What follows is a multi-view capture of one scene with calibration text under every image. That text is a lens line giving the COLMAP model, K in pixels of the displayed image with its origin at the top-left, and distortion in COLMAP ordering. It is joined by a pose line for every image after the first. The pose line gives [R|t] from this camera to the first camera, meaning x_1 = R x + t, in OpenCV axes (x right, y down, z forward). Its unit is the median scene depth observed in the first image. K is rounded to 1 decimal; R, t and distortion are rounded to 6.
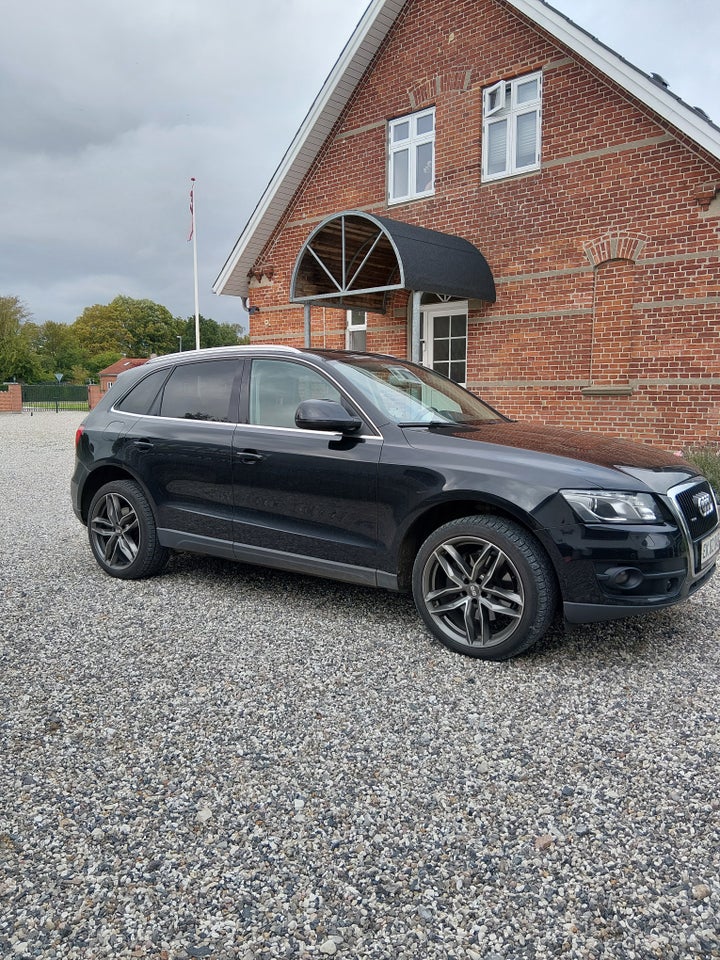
lens RADIAL K [[746.9, 0, 358.4], [0, 746.9, 486.8], [0, 0, 1]] dist [0.043116, -0.056574]
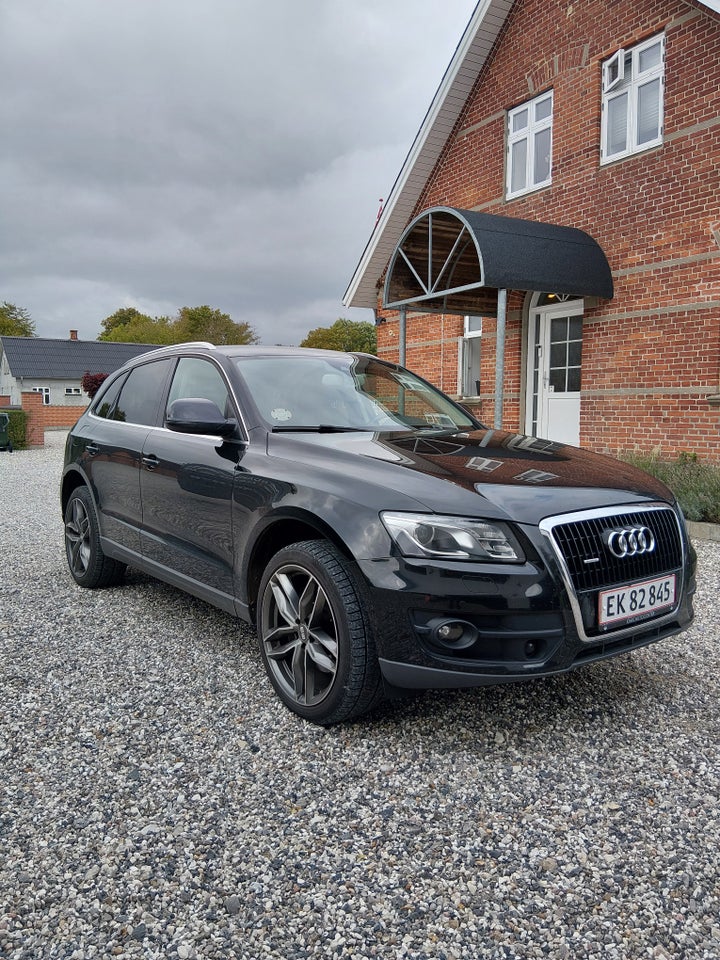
lens RADIAL K [[746.9, 0, 358.0], [0, 746.9, 473.6], [0, 0, 1]] dist [0.043116, -0.056574]
pose [[0.957145, 0.027918, -0.288260, 0.169434], [-0.038804, 0.998730, -0.032119, -0.003474], [0.286998, 0.041928, 0.957013, 0.092047]]
